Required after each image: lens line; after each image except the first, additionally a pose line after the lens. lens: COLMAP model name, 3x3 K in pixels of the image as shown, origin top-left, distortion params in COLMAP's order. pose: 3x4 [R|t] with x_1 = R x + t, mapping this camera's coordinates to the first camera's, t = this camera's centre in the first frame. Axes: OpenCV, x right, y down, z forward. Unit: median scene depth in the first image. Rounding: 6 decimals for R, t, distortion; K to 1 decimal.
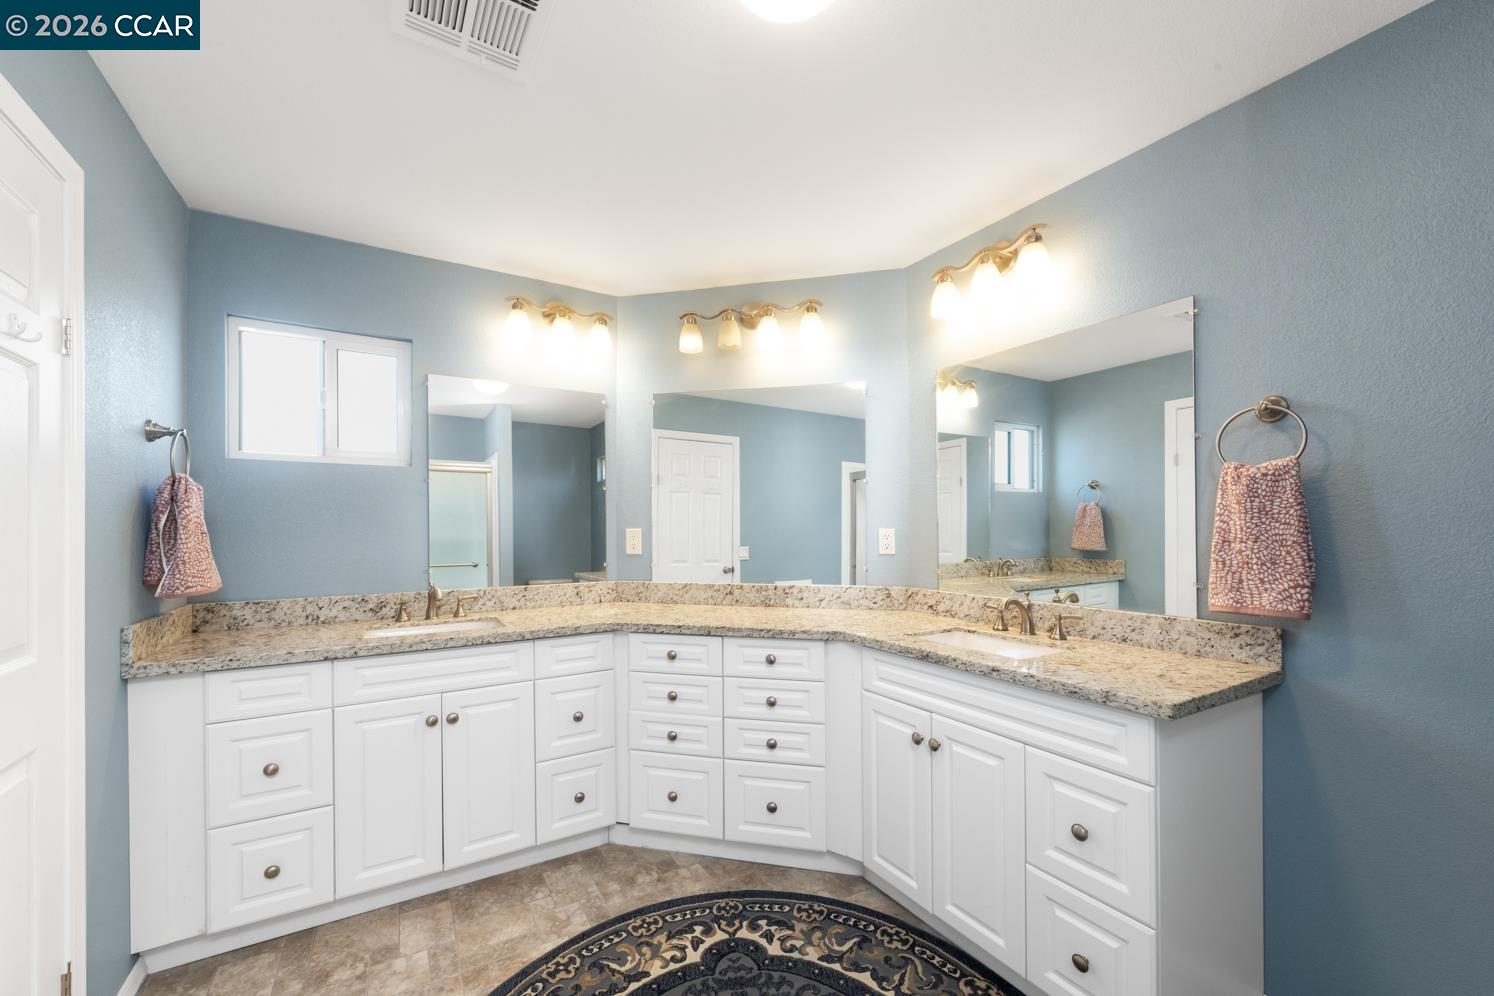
lens RADIAL K [[589.2, 0, 749.4], [0, 589.2, 526.0], [0, 0, 1]] dist [-0.001287, -0.000209]
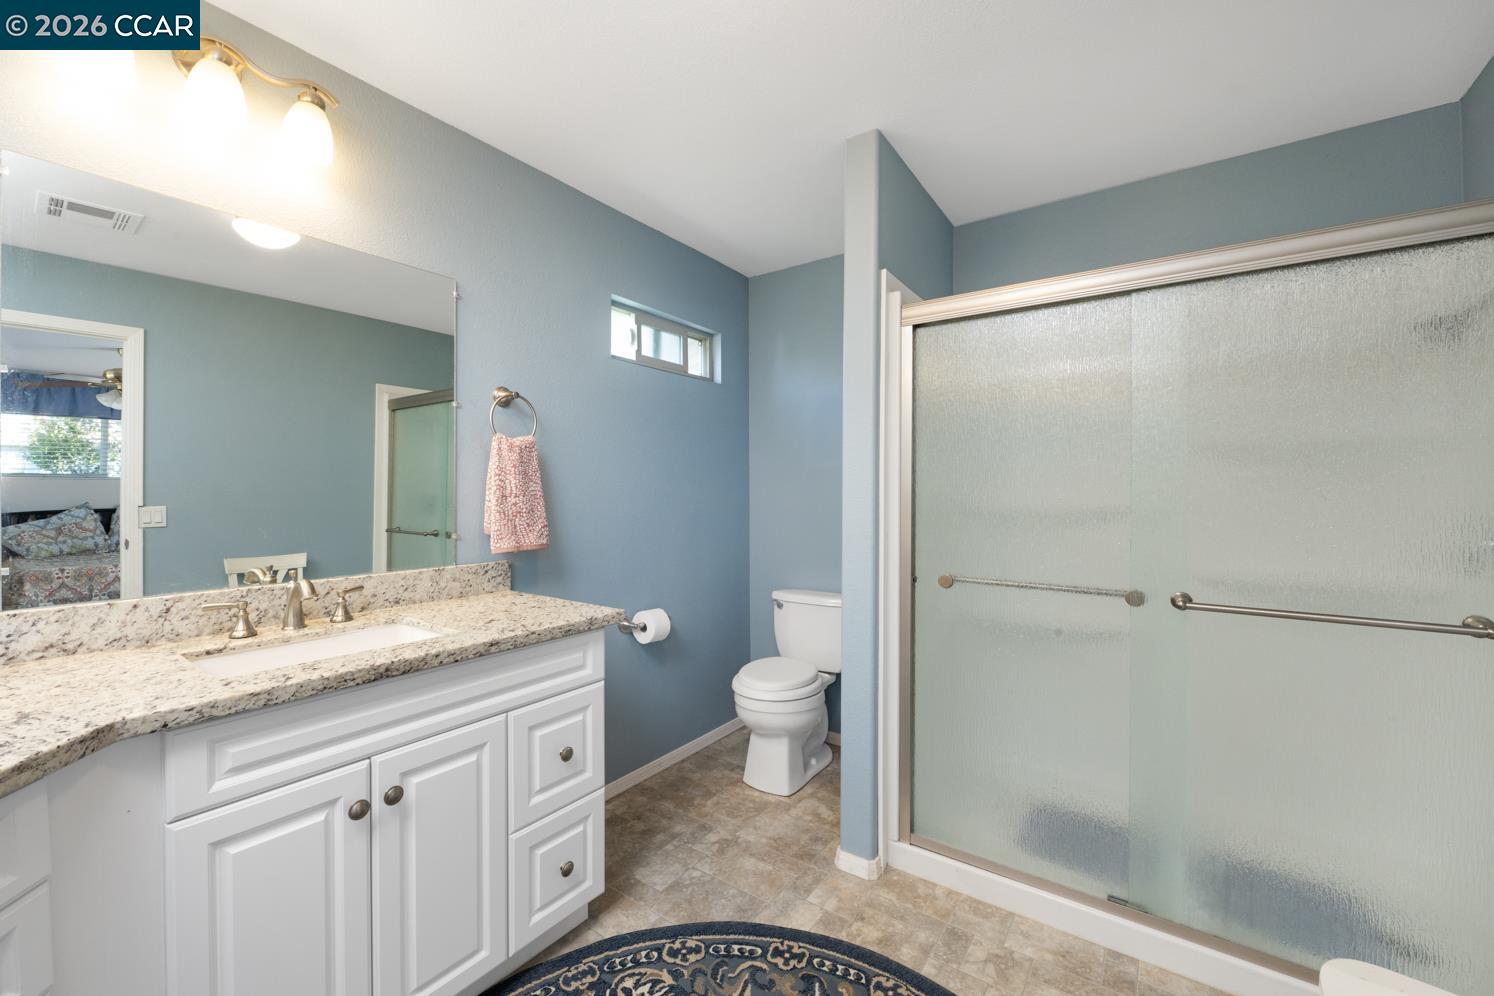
lens RADIAL K [[618.2, 0, 747.9], [0, 618.2, 474.9], [0, 0, 1]] dist [0.002184, 0.000265]
pose [[-0.383276, 0.020215, 0.923413, -0.532104], [-0.005844, 0.999687, -0.024311, 0.008153], [-0.923615, -0.014714, -0.383038, 0.887248]]
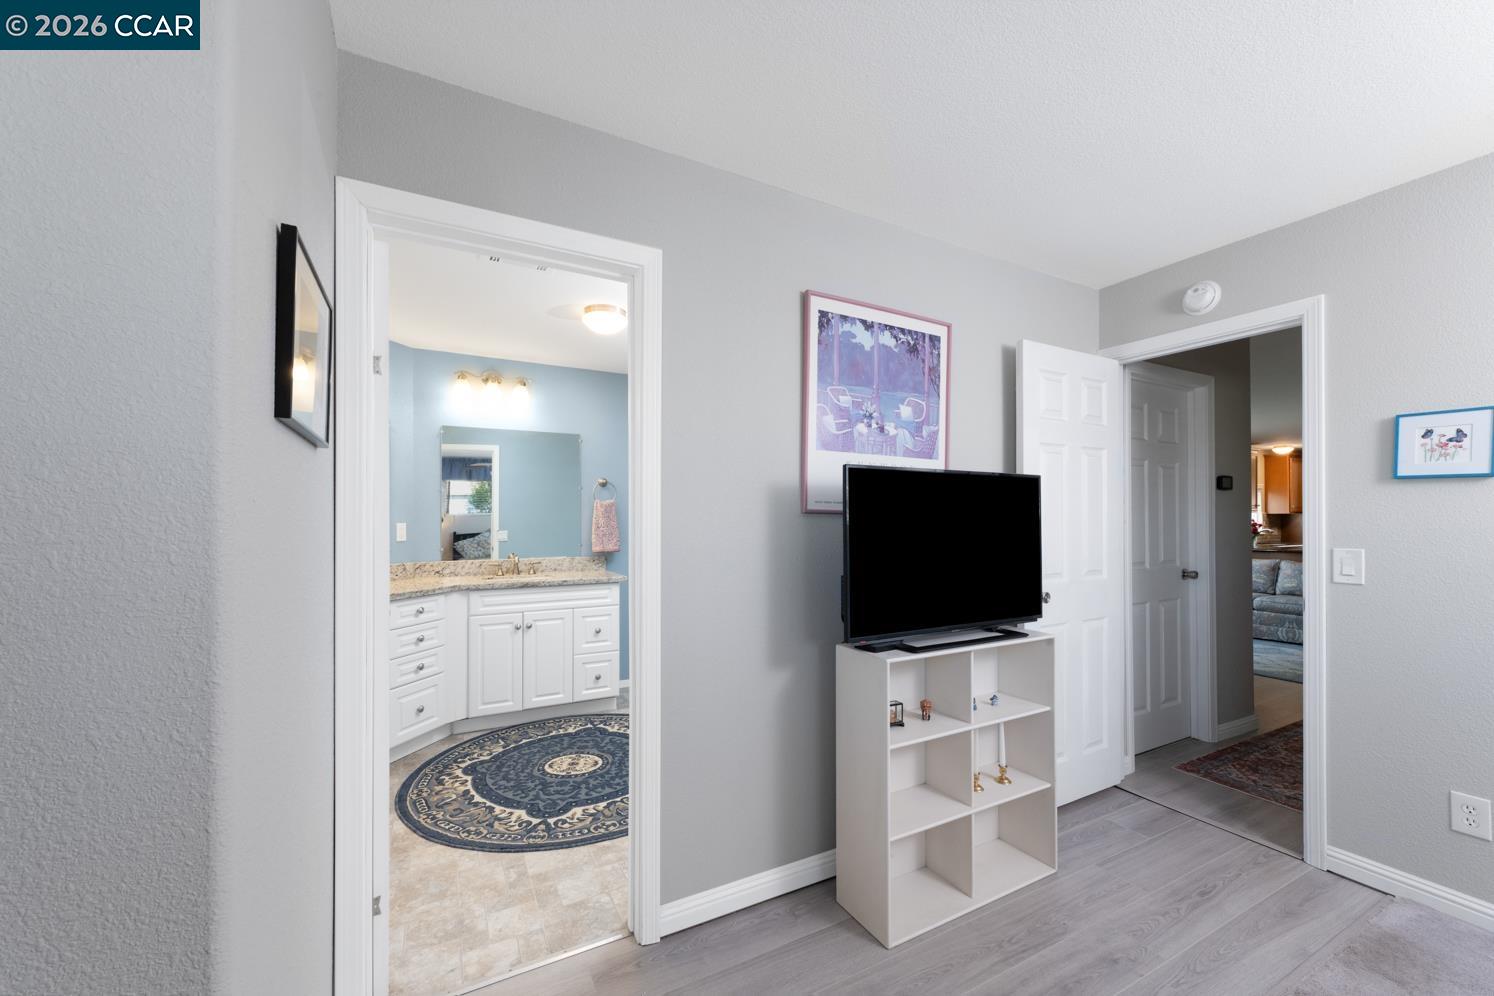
lens RADIAL K [[596.4, 0, 745.1], [0, 596.4, 515.5], [0, 0, 1]] dist [0.000532, 0.000040]
pose [[0.048075, 0.006078, 0.998825, -1.779817], [-0.006861, 0.999960, -0.005755, -0.017311], [-0.998820, -0.006576, 0.048115, 0.125768]]
